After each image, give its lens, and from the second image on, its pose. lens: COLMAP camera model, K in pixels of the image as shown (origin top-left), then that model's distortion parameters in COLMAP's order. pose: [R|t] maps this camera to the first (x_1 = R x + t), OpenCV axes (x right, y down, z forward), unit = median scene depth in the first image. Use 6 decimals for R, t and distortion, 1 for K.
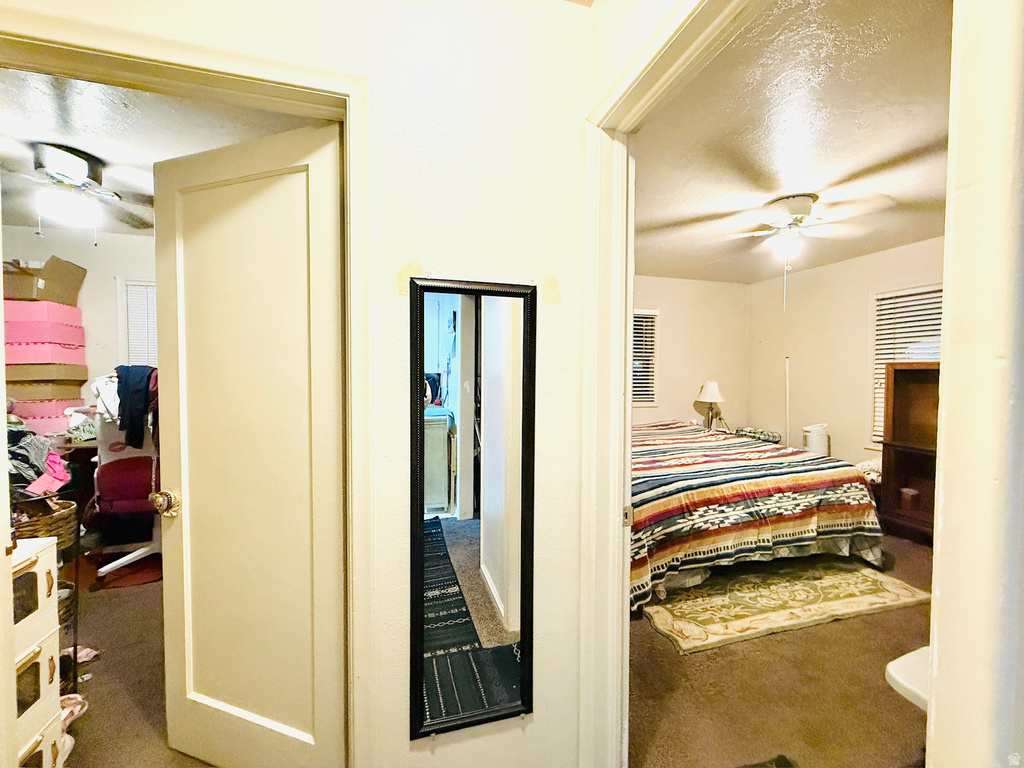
lens RADIAL K [[407.4, 0, 507.8], [0, 407.4, 383.9], [0, 0, 1]] dist [0.001268, -0.000459]
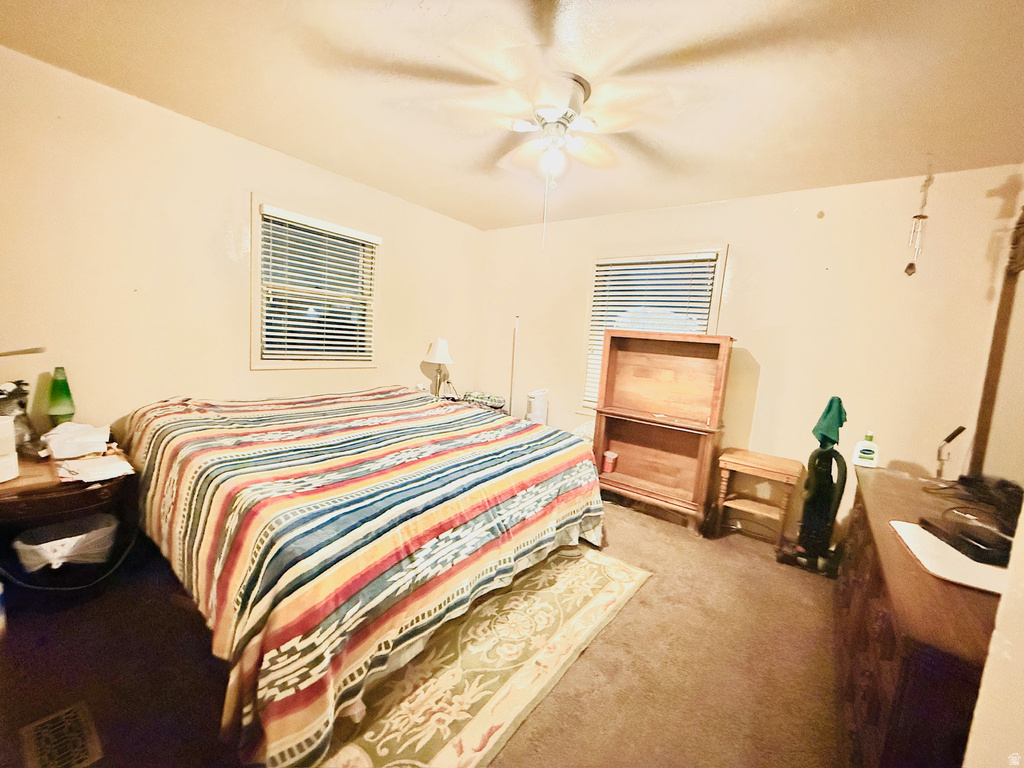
lens RADIAL K [[407.4, 0, 510.4], [0, 407.4, 382.7], [0, 0, 1]] dist [0.001268, -0.000459]
pose [[0.797178, -0.009194, 0.603674, 0.198707], [-0.056717, 0.994322, 0.090040, 0.001680], [-0.601074, -0.106017, 0.792130, 0.450358]]
